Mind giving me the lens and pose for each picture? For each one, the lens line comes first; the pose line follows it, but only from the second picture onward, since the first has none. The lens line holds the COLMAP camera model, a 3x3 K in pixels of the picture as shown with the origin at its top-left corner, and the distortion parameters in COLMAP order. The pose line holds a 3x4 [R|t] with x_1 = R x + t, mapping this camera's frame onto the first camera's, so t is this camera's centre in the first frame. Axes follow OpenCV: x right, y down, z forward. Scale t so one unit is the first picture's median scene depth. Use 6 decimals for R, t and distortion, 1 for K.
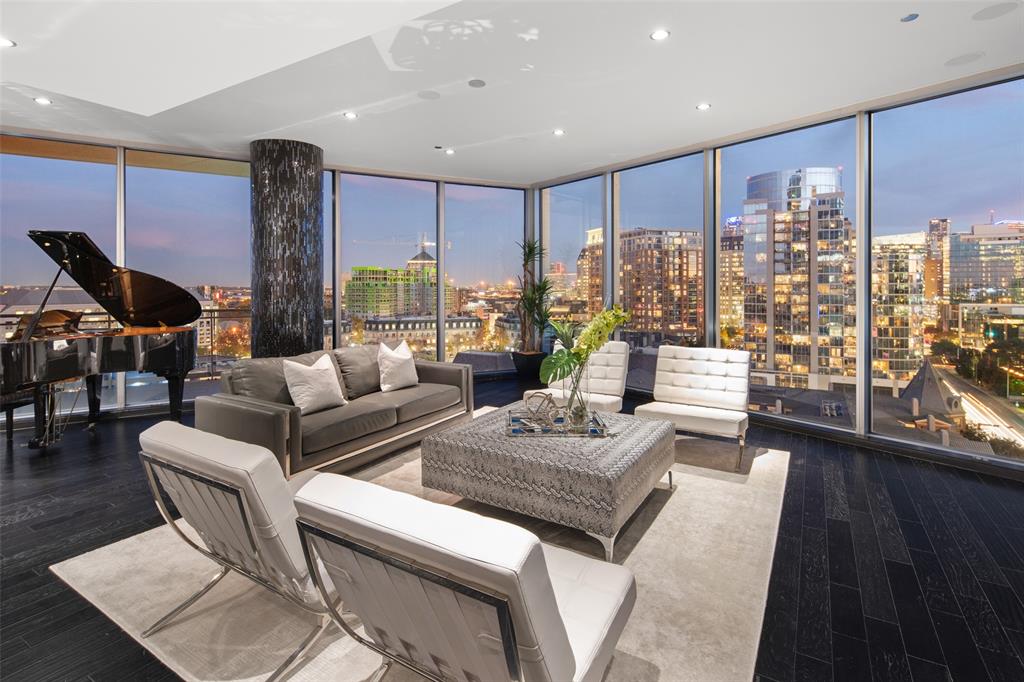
lens RADIAL K [[507.6, 0, 494.2], [0, 507.6, 289.2], [0, 0, 1]] dist [0.004722, -0.000805]
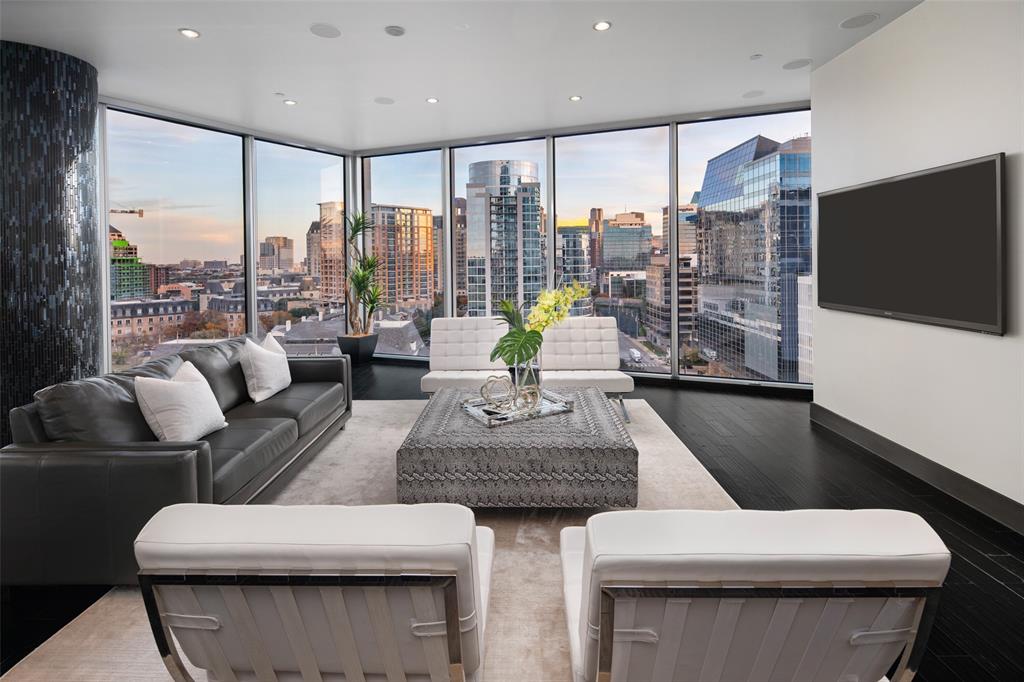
lens RADIAL K [[501.8, 0, 508.4], [0, 501.8, 262.6], [0, 0, 1]] dist [0.002506, -0.000323]
pose [[0.855862, -0.011199, 0.517083, -0.228967], [0.012799, 0.999918, 0.000473, -0.003980], [-0.517046, 0.006213, 0.855935, 0.117132]]
